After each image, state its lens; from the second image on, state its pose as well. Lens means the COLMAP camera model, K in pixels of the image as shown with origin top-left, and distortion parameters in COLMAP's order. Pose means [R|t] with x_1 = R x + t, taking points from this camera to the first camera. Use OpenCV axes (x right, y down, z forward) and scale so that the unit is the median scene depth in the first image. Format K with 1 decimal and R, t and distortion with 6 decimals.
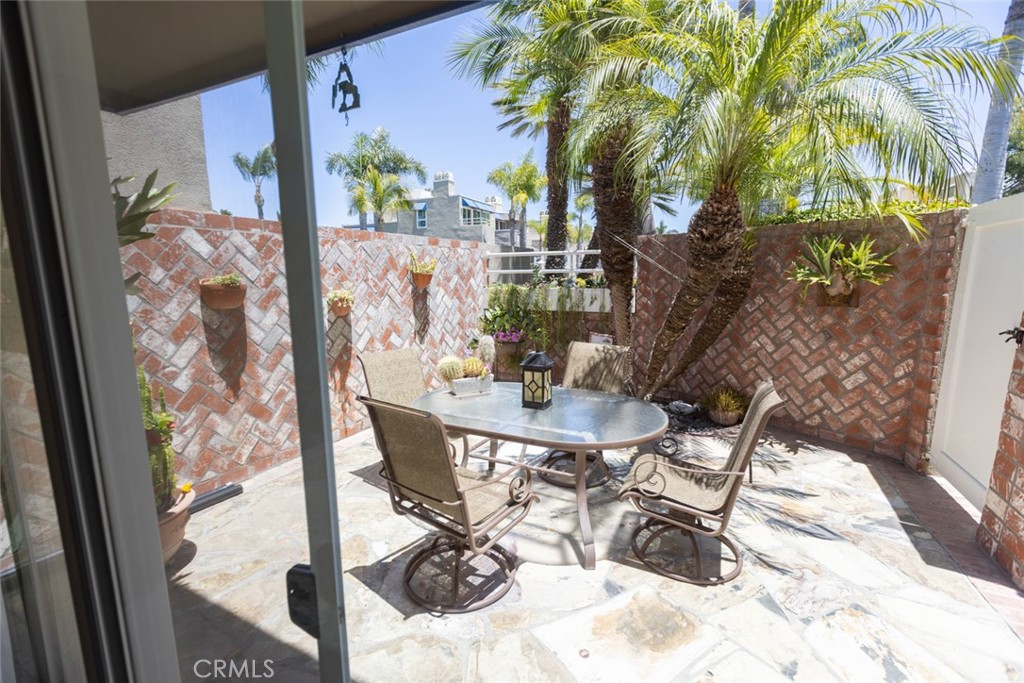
lens RADIAL K [[450.0, 0, 507.7], [0, 450.0, 344.6], [0, 0, 1]] dist [0.002808, -0.003444]
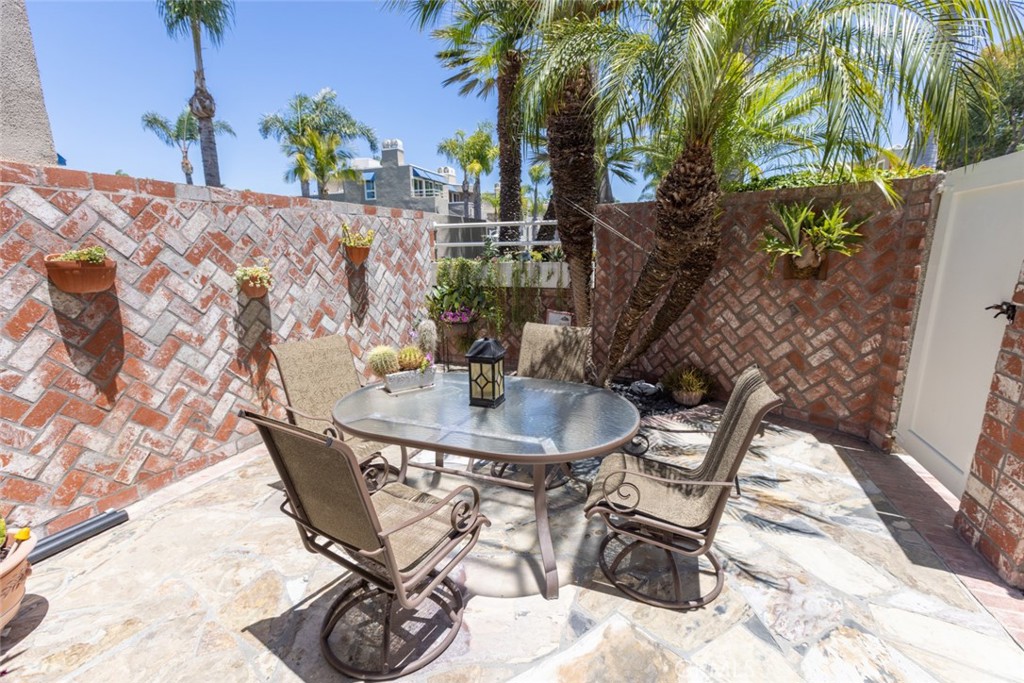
lens RADIAL K [[448.6, 0, 512.2], [0, 448.6, 343.7], [0, 0, 1]] dist [0.001989, -0.003221]
pose [[0.994498, -0.026455, 0.101357, 0.023472], [0.020893, 0.998237, 0.055552, -0.016938], [-0.102648, -0.053129, 0.993298, 0.132446]]
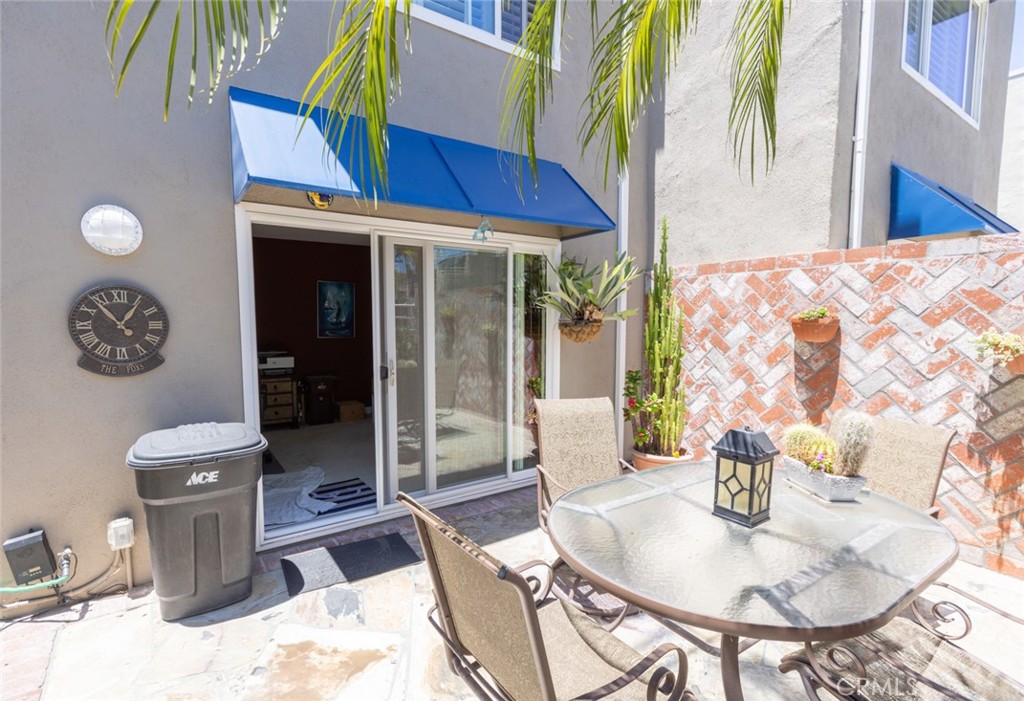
lens RADIAL K [[485.9, 0, 485.1], [0, 485.9, 356.1], [0, 0, 1]] dist [0.017557, -0.000249]
pose [[-0.485065, 0.074085, -0.871334, 0.657723], [-0.135580, 0.977985, 0.158629, -0.112511], [0.863904, 0.195081, -0.464342, 0.795609]]
